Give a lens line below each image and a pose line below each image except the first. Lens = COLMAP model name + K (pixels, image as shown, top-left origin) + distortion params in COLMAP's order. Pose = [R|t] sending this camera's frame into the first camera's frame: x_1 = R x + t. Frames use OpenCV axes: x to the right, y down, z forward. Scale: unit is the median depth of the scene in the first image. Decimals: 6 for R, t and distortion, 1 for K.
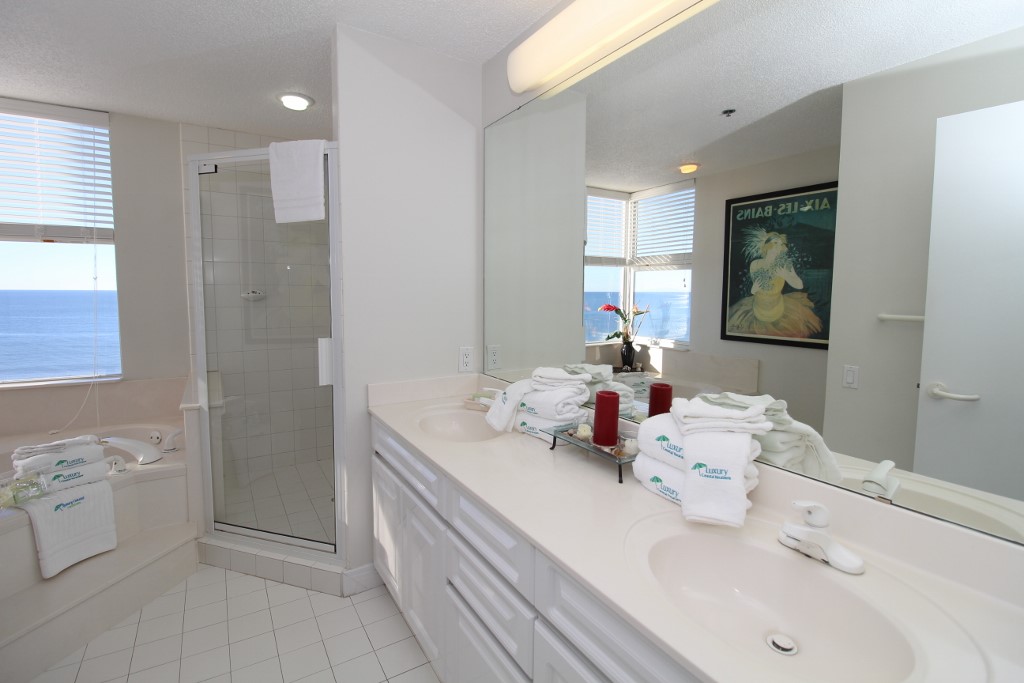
lens RADIAL K [[472.4, 0, 512.1], [0, 472.4, 332.1], [0, 0, 1]] dist [-0.003423, -0.010624]
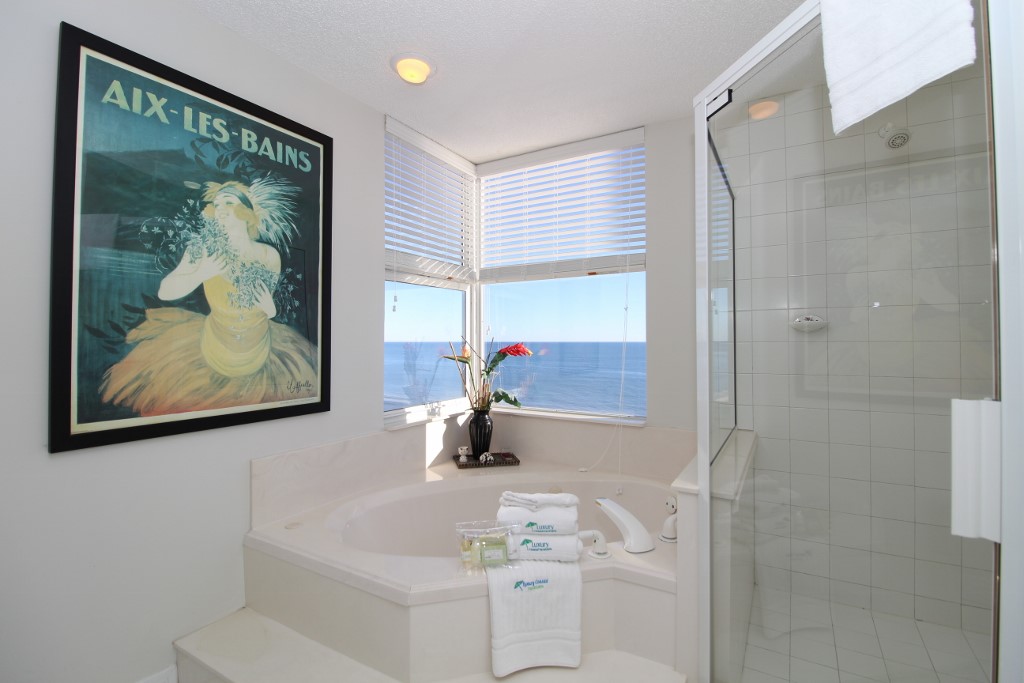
lens RADIAL K [[472.4, 0, 512.1], [0, 472.4, 332.1], [0, 0, 1]] dist [-0.003423, -0.010624]
pose [[0.459435, -0.026553, -0.887814, -0.248760], [-0.071393, 0.995215, -0.066711, 0.010640], [0.885337, 0.094033, 0.455341, 0.540602]]
